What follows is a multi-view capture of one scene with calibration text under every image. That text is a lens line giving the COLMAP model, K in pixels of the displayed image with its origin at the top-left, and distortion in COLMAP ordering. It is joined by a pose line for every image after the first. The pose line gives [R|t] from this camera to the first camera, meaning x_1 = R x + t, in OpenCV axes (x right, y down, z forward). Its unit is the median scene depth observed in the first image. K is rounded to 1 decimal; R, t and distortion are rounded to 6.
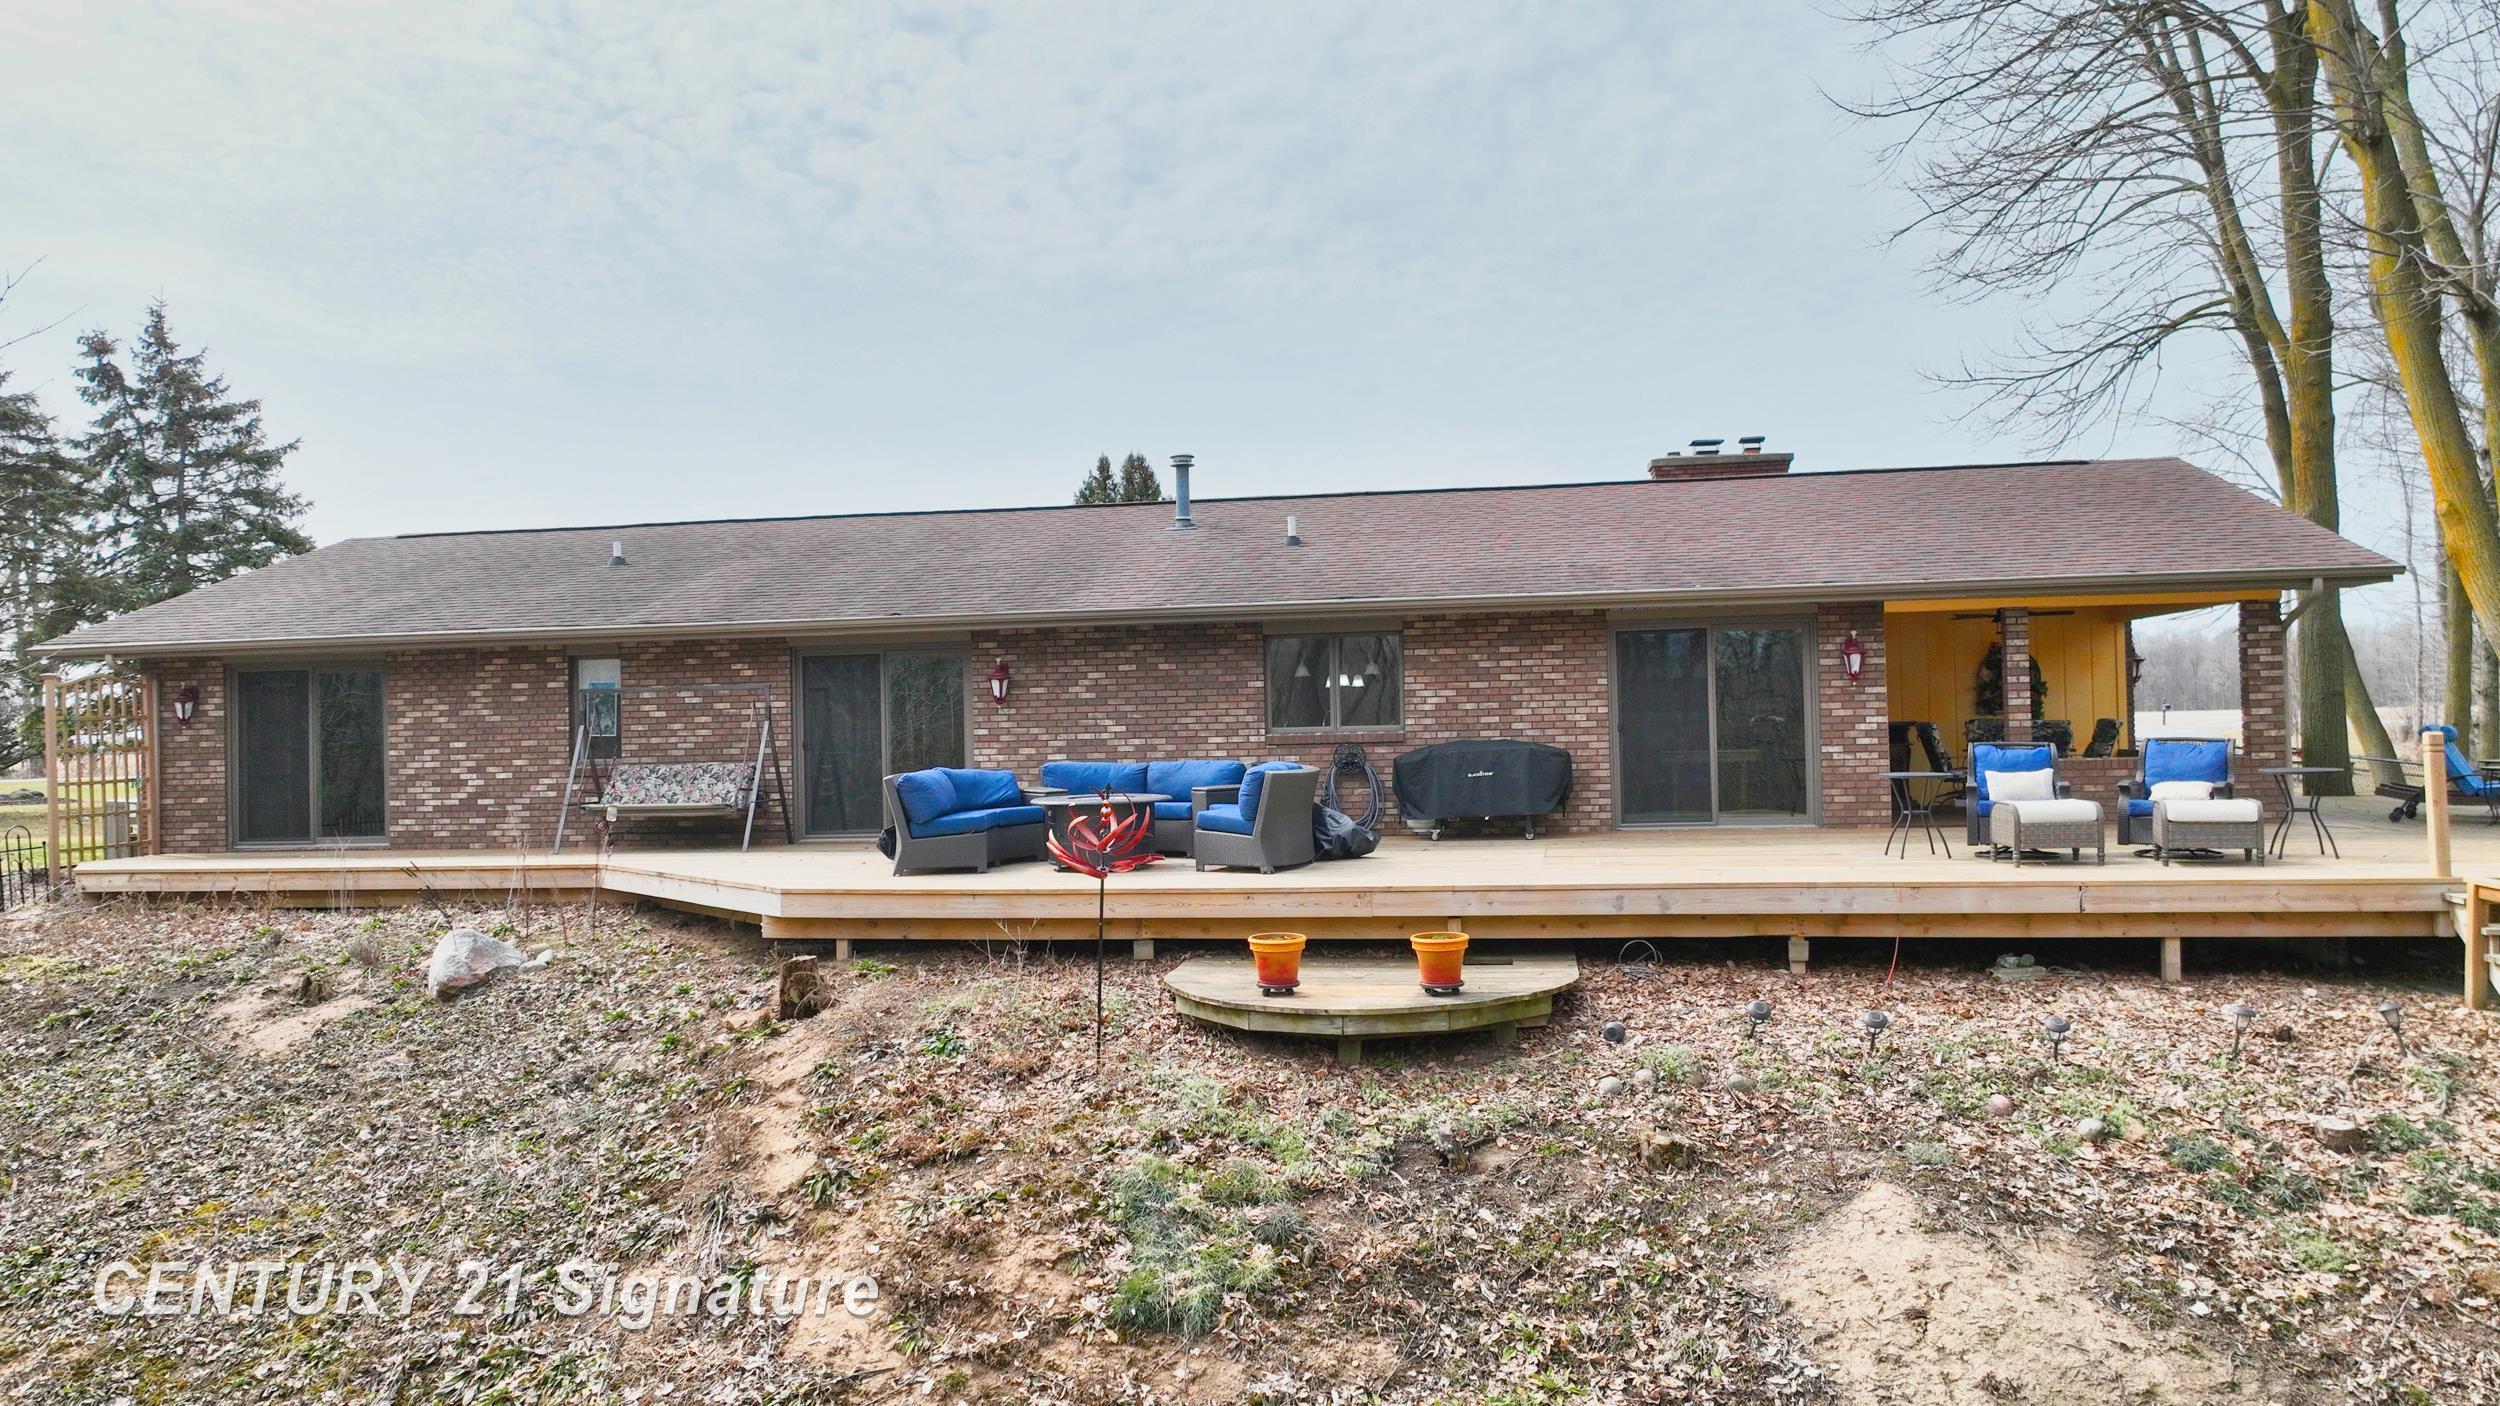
lens RADIAL K [[1751.9, 0, 1256.0], [0, 1751.9, 705.4], [0, 0, 1]] dist [0.010260, 0.000074]
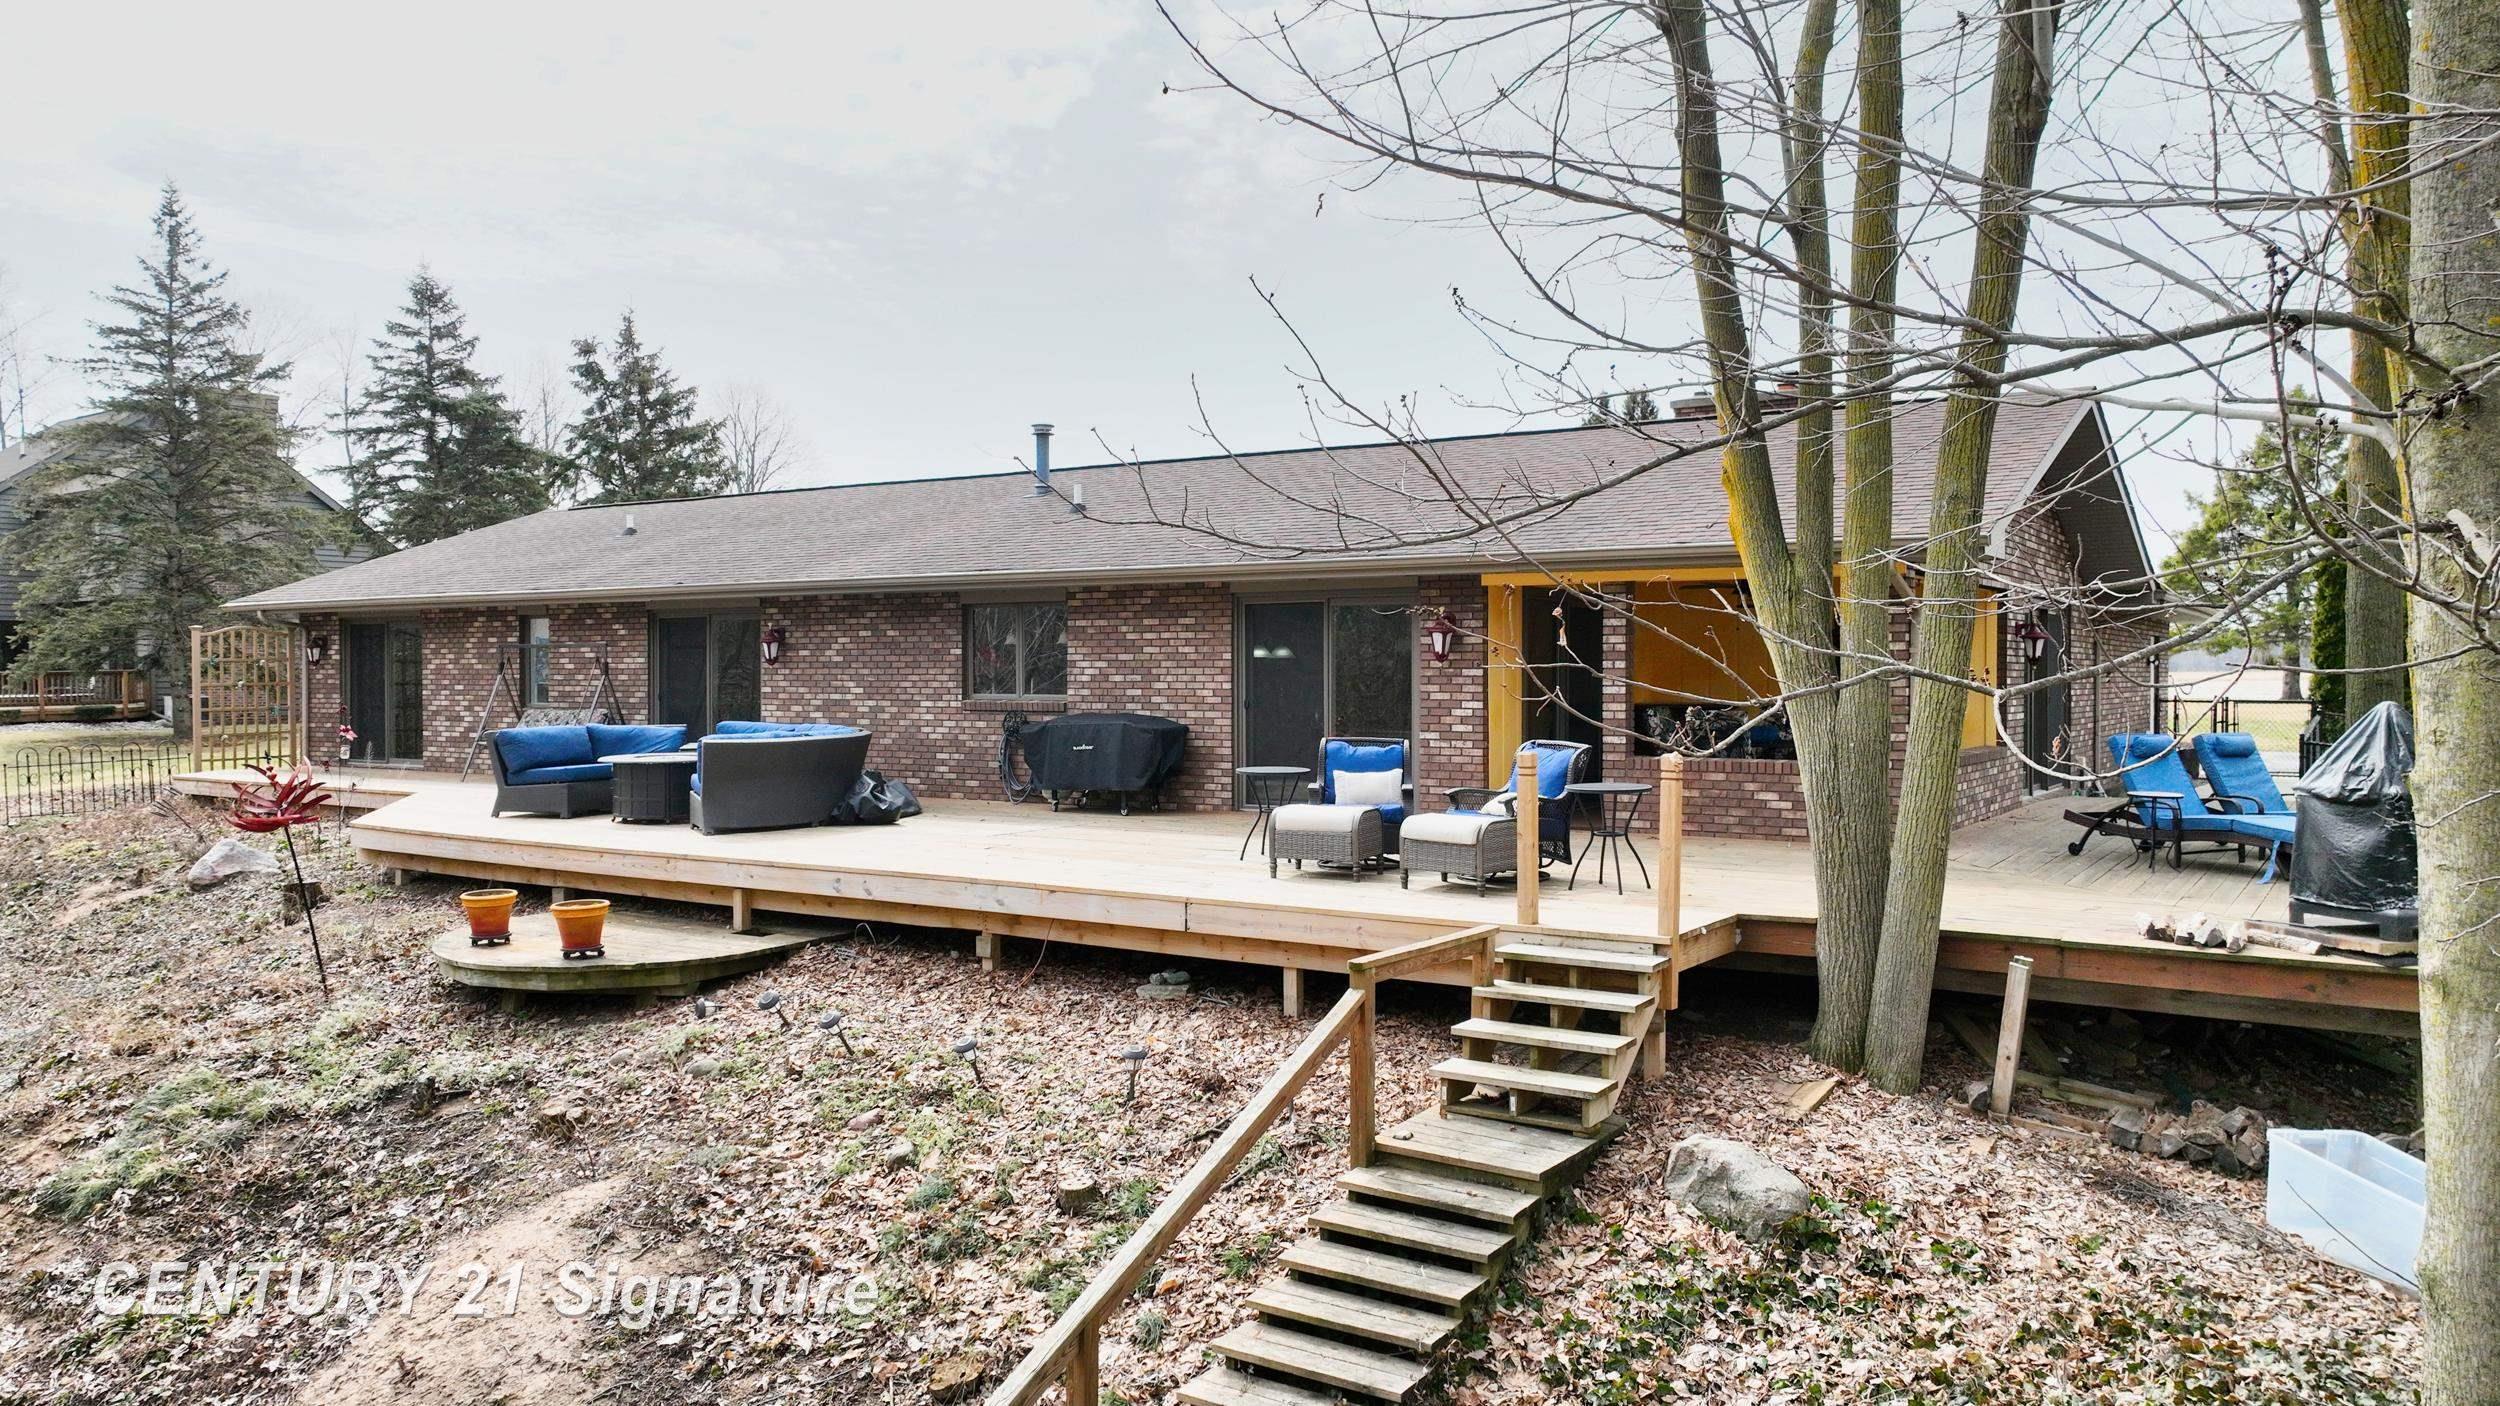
lens RADIAL K [[1738.8, 0, 1250.0], [0, 1738.8, 703.0], [0, 0, 1]] dist [-0.008608, 0.020353]
pose [[0.919133, 0.030323, -0.392779, 0.575719], [-0.015830, 0.999071, 0.040086, -0.026086], [0.393630, -0.030627, 0.918759, 0.121146]]
